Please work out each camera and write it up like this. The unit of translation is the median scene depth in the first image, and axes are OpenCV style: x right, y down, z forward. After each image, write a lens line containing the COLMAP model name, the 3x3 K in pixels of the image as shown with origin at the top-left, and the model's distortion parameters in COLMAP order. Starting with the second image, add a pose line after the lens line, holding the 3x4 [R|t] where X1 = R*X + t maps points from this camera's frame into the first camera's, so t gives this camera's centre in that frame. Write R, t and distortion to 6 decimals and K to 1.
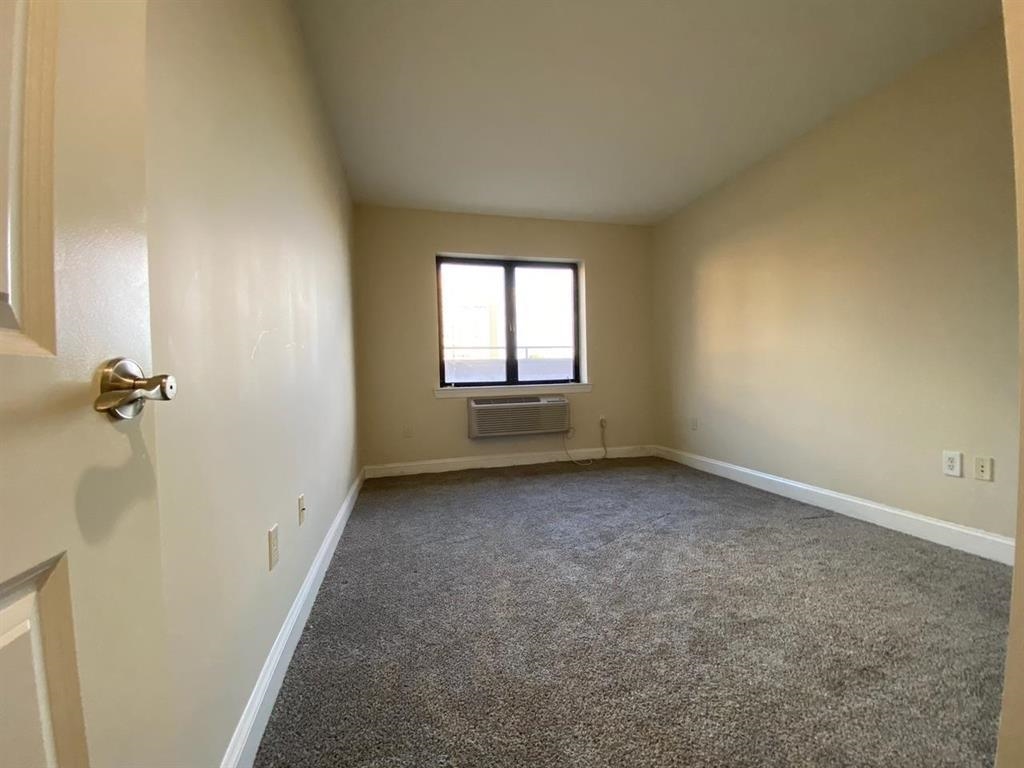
lens RADIAL K [[413.1, 0, 510.3], [0, 413.1, 381.4], [0, 0, 1]] dist [0.002941, -0.001820]
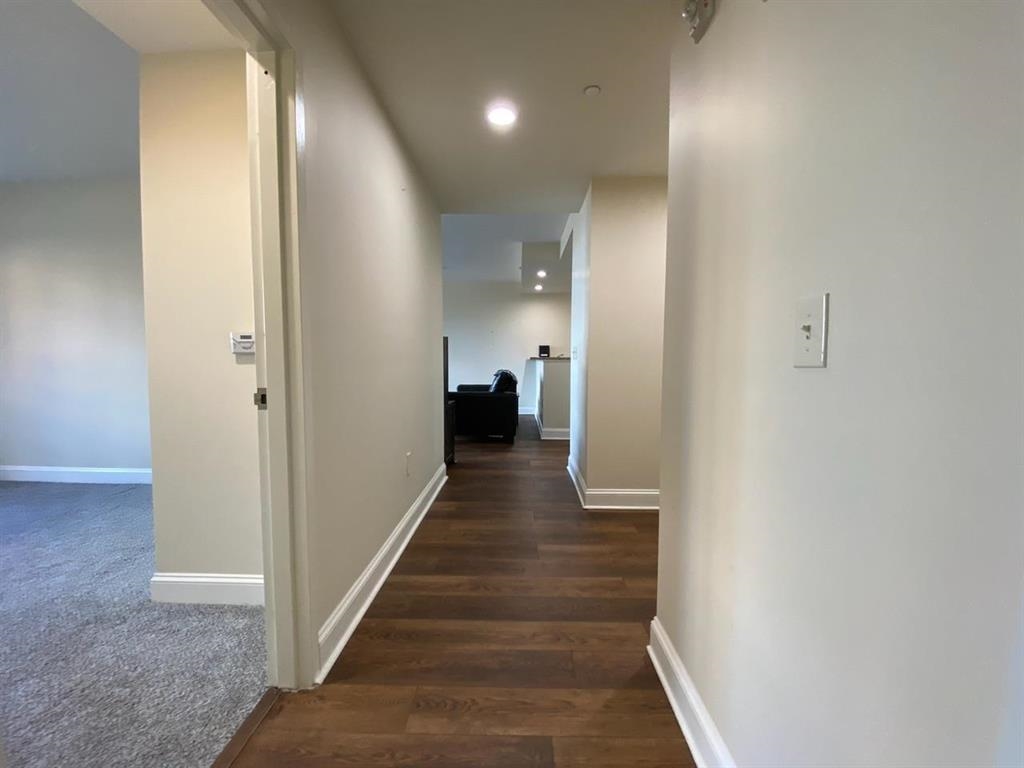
lens RADIAL K [[421.2, 0, 513.4], [0, 421.2, 382.4], [0, 0, 1]] dist [-0.011541, -0.000354]
pose [[0.265051, -0.043675, 0.963245, -0.244384], [-0.003706, 0.998920, 0.046312, -0.105065], [-0.964227, -0.015845, 0.264603, -0.663594]]
